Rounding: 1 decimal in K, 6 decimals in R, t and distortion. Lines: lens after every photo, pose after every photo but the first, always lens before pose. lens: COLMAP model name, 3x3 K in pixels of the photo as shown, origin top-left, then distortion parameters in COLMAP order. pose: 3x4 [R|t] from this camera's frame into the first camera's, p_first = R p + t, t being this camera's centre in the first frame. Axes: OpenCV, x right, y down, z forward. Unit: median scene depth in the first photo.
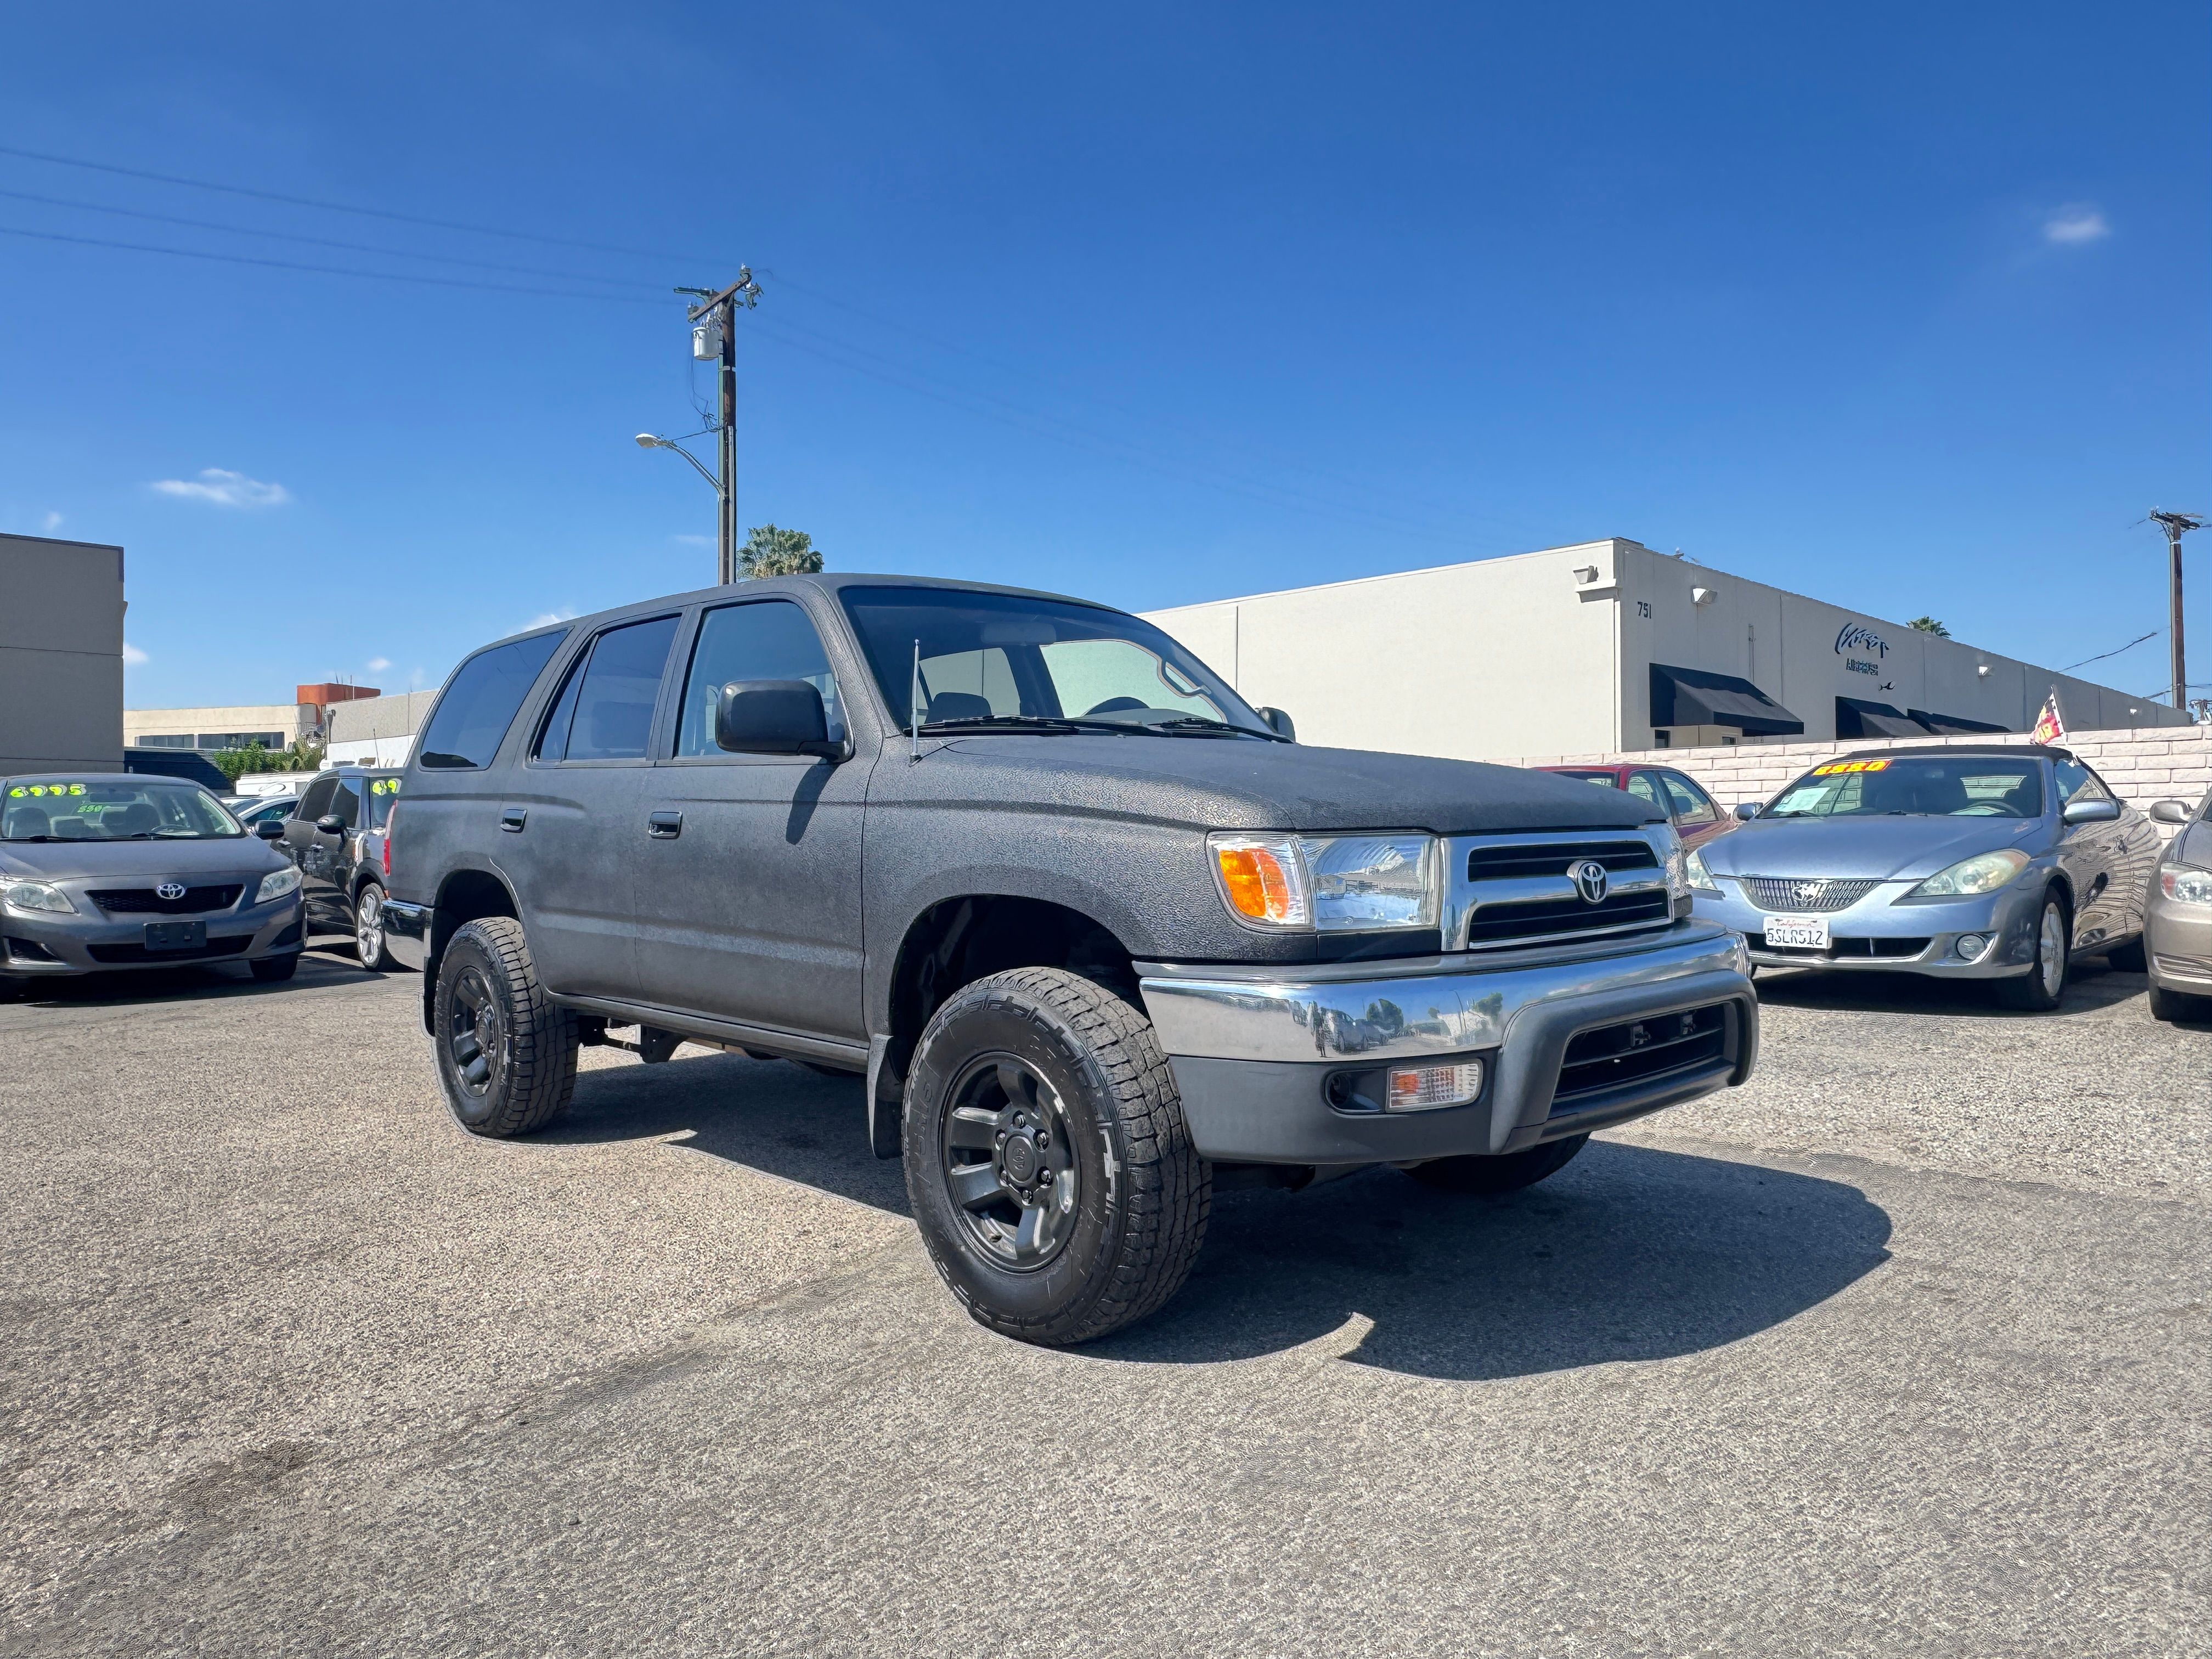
lens RADIAL K [[1479.1, 0, 1107.2], [0, 1479.1, 827.4], [0, 0, 1]] dist [-0.004823, 0.002334]
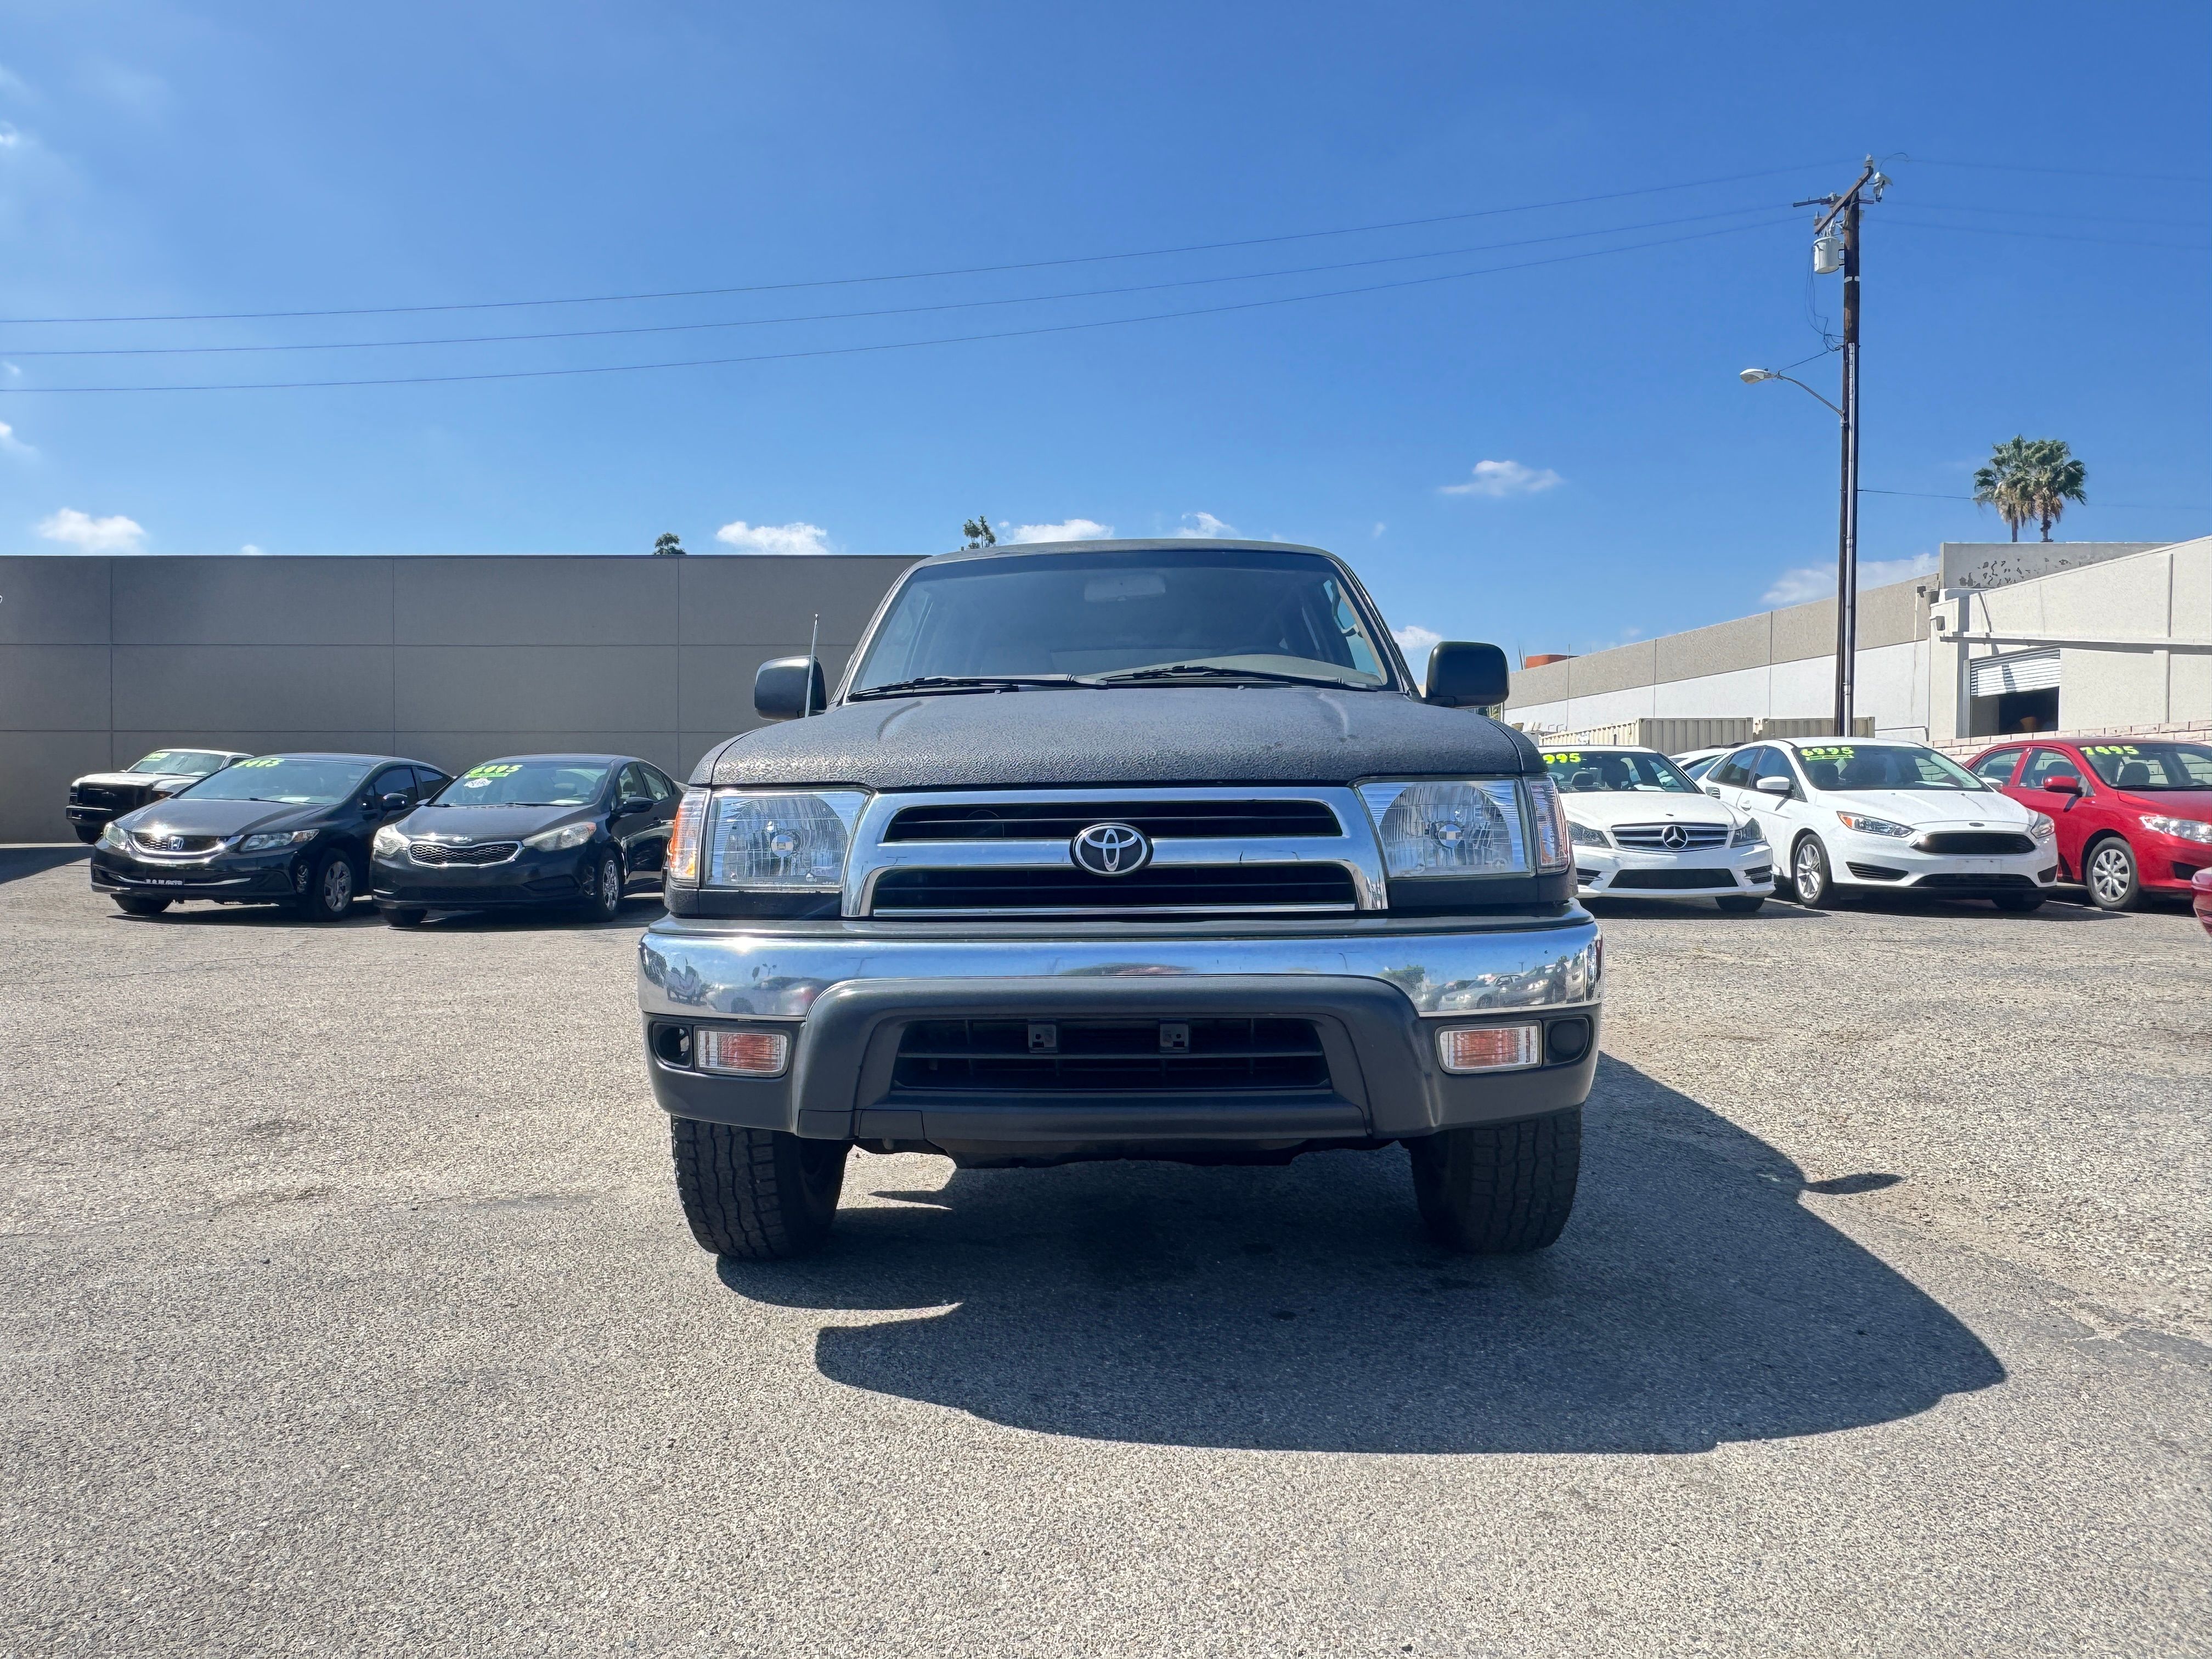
lens RADIAL K [[1479.1, 0, 1097.8], [0, 1479.1, 830.1], [0, 0, 1]] dist [-0.004823, 0.002334]
pose [[0.697029, 0.019855, -0.716768, 0.768059], [0.000523, 0.999602, 0.028199, 0.002852], [0.717043, -0.020030, 0.696741, 0.359170]]
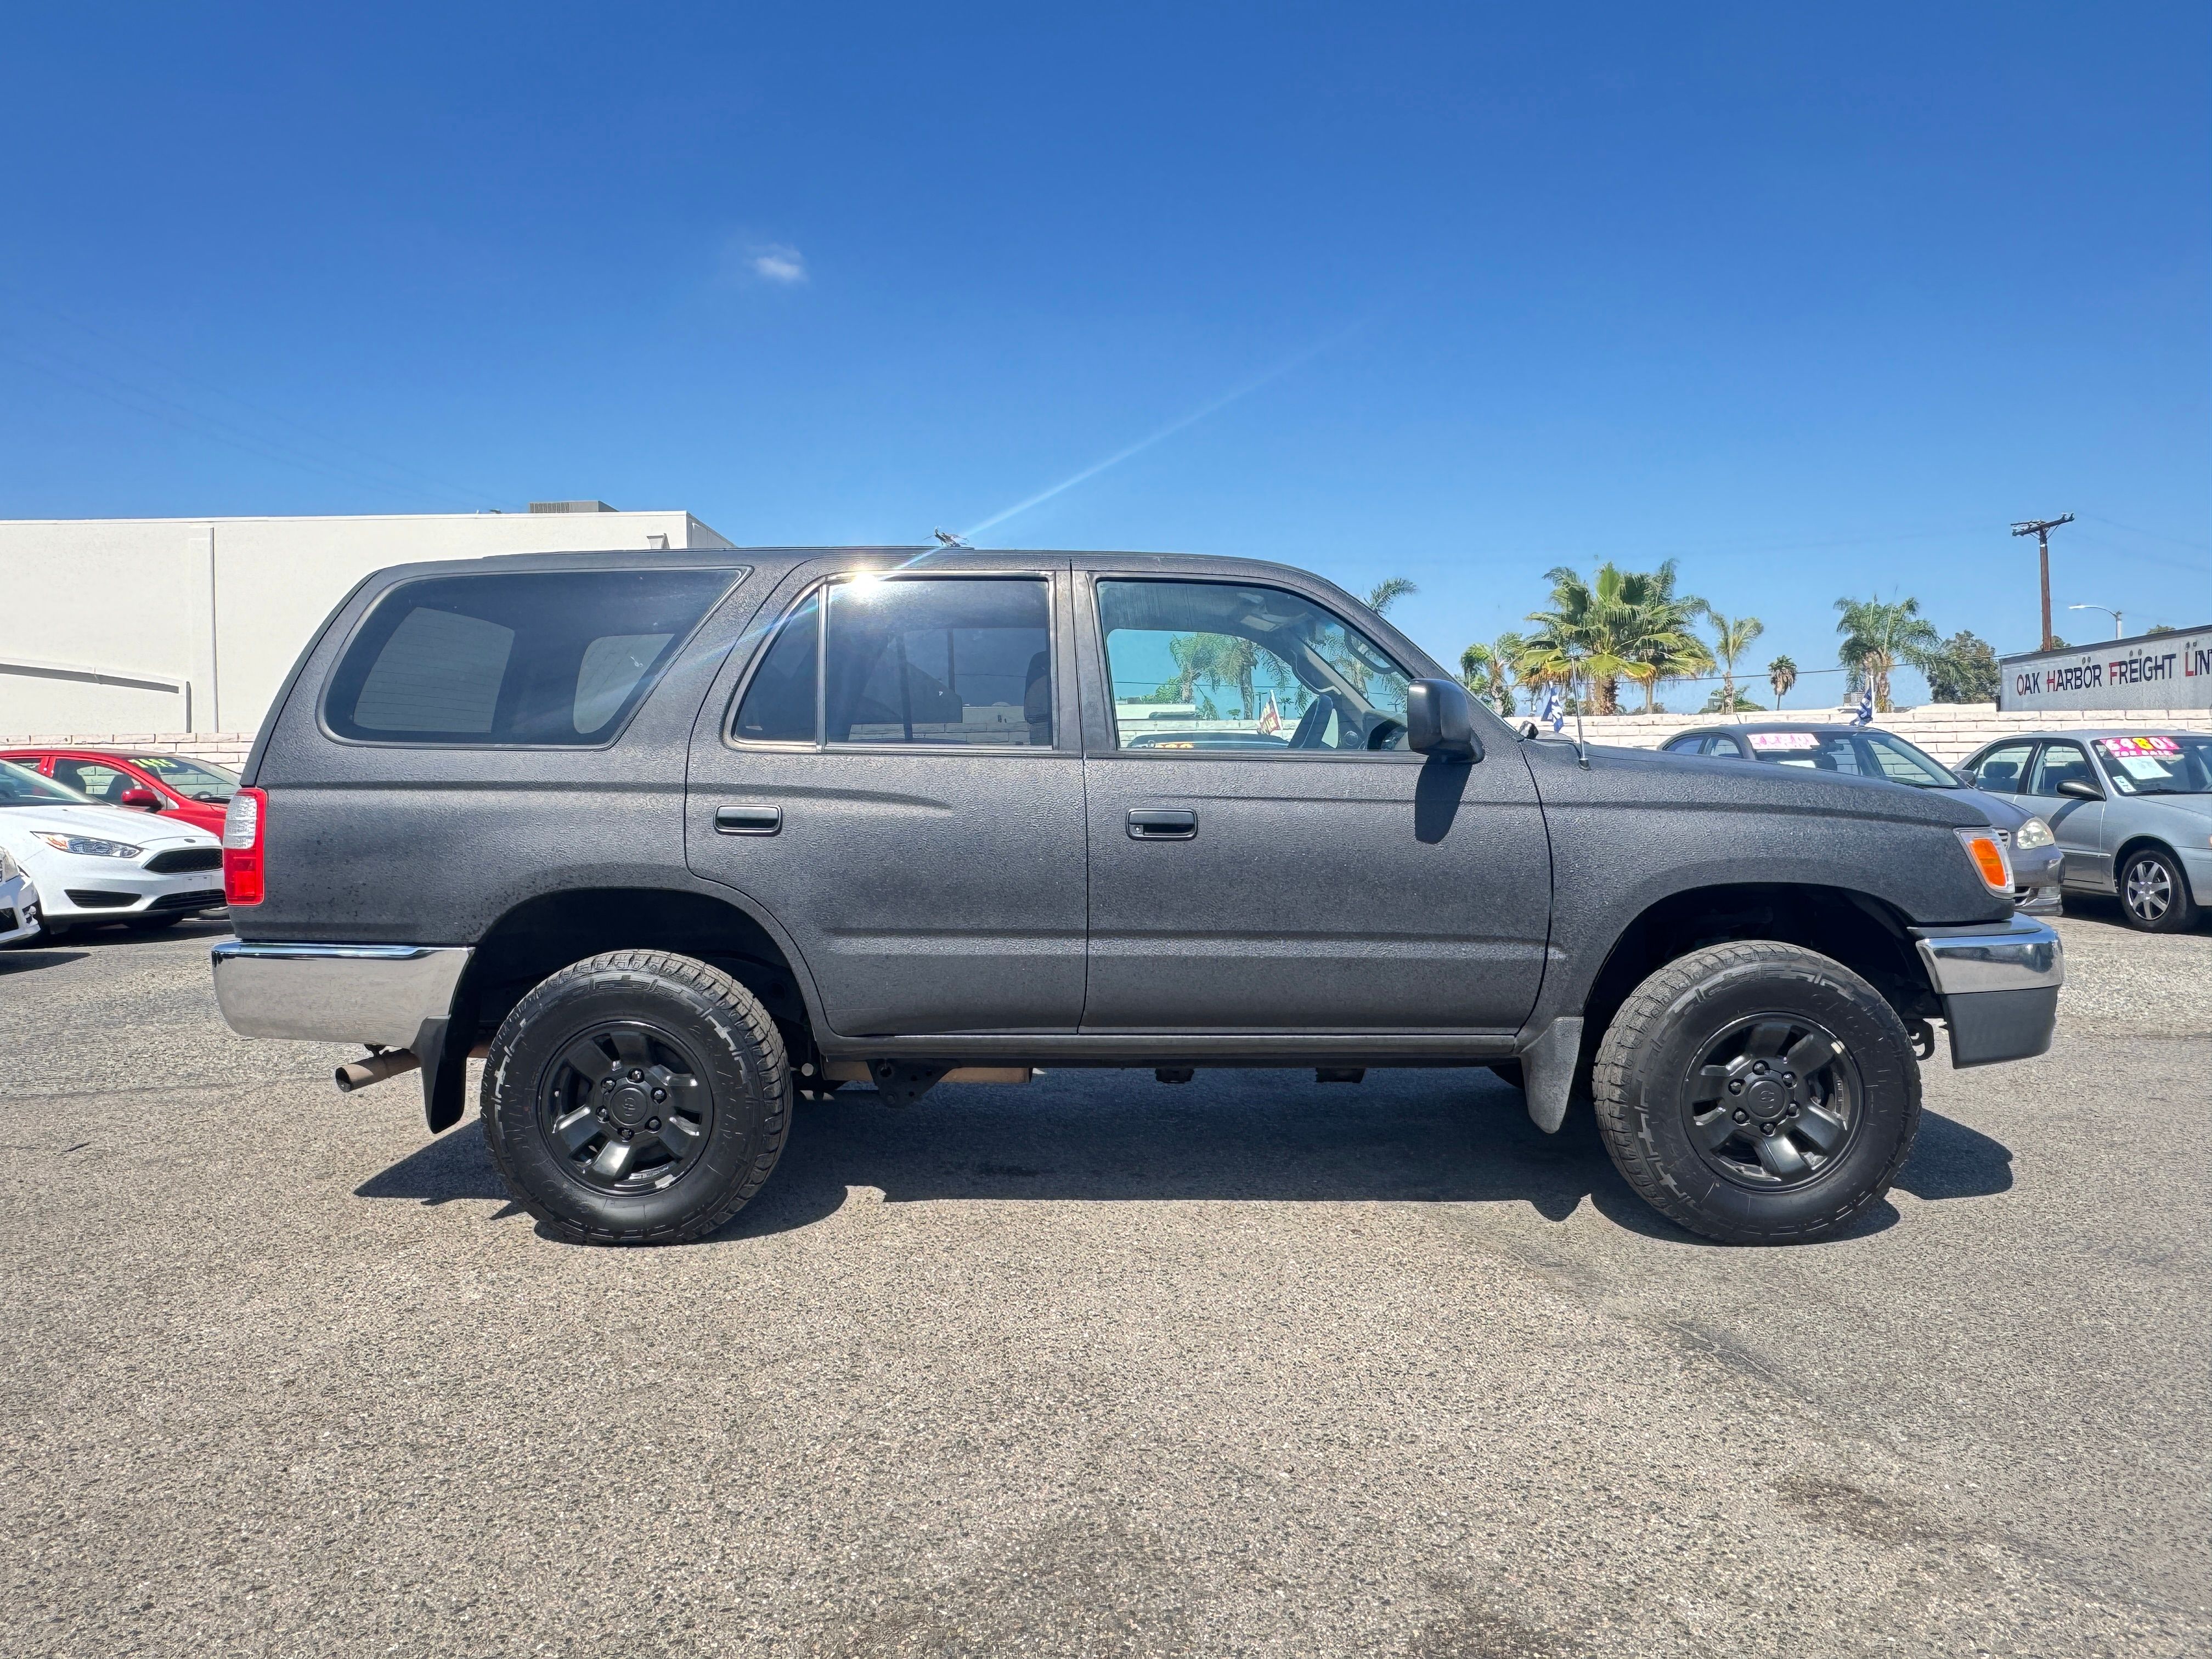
lens RADIAL K [[1479.1, 0, 1094.9], [0, 1479.1, 830.6], [0, 0, 1]] dist [-0.004823, 0.002334]
pose [[0.709249, -0.025177, 0.704509, -1.086225], [0.003888, 0.999487, 0.031805, -0.030713], [-0.704948, -0.019818, 0.708982, 0.447078]]
